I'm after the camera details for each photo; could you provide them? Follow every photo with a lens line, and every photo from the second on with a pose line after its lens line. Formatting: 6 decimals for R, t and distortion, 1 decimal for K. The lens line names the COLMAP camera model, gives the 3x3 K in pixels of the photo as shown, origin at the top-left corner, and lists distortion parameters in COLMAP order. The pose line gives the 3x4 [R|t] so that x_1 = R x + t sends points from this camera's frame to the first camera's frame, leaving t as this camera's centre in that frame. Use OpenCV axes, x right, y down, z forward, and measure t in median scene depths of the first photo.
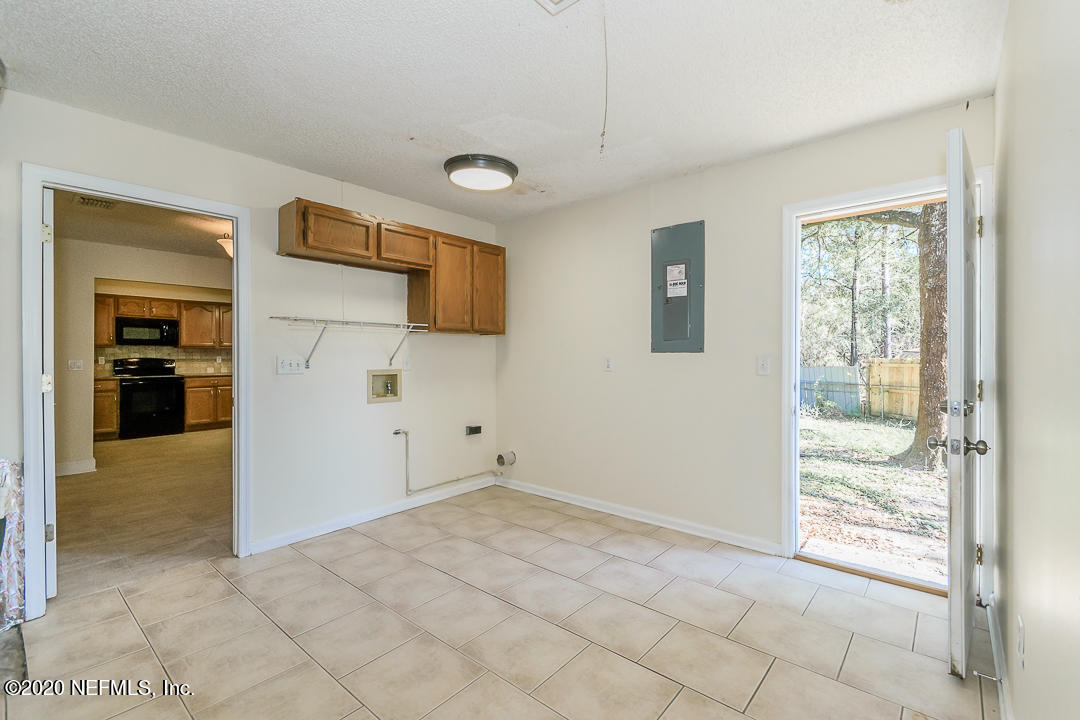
lens RADIAL K [[484.9, 0, 530.8], [0, 484.9, 355.6], [0, 0, 1]] dist [0.001897, 0.000357]
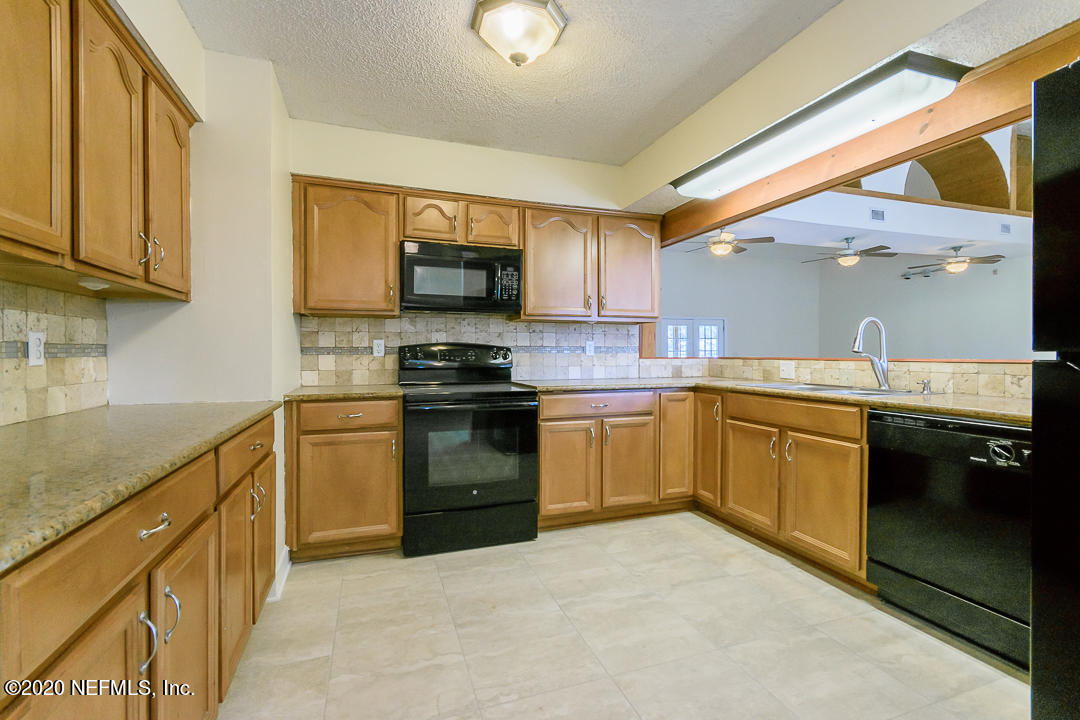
lens RADIAL K [[484.9, 0, 544.6], [0, 484.9, 355.0], [0, 0, 1]] dist [0.001897, 0.000357]
pose [[0.878441, 0.003931, -0.477835, -0.515593], [-0.004348, 0.999991, 0.000233, 0.015018], [0.477832, 0.001873, 0.878449, 0.653816]]
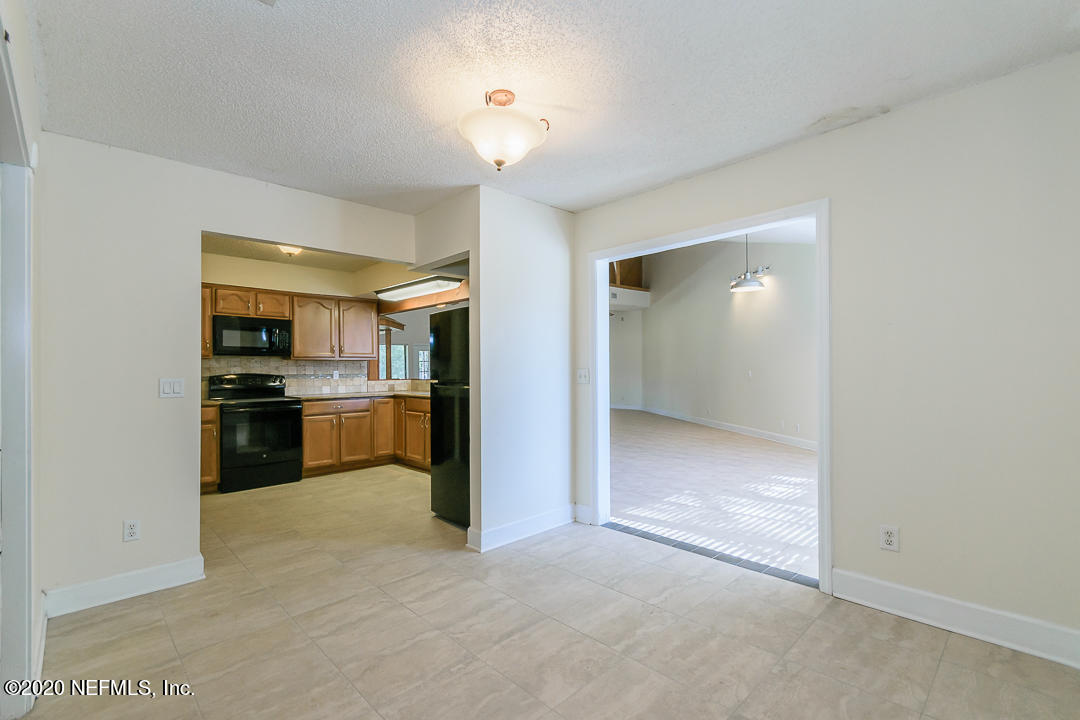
lens RADIAL K [[484.9, 0, 512.9], [0, 484.9, 365.6], [0, 0, 1]] dist [0.001897, 0.000357]
pose [[0.993786, -0.010248, -0.110834, -0.323781], [0.008687, 0.999856, -0.014559, 0.006675], [0.110967, 0.013506, 0.993732, 0.327877]]
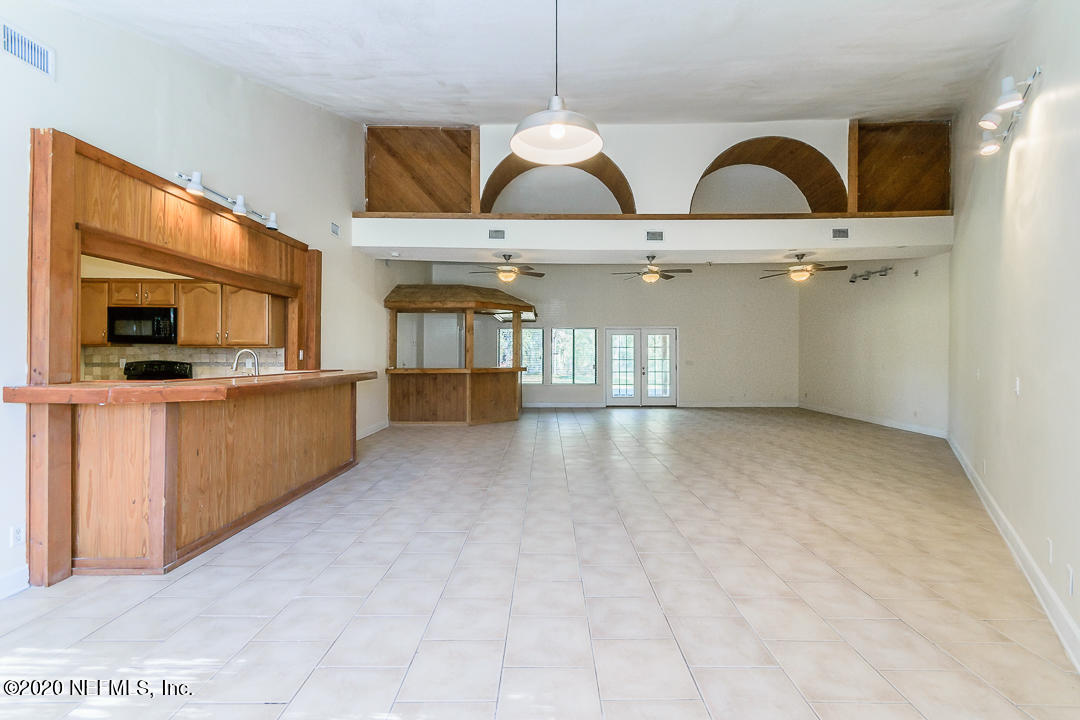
lens RADIAL K [[484.9, 0, 551.5], [0, 484.9, 345.4], [0, 0, 1]] dist [0.001897, 0.000357]
pose [[0.655648, -0.010062, -0.755000, 0.174136], [-0.009838, 0.999712, -0.021867, -0.008500], [0.755003, 0.021765, 0.655361, 0.961281]]
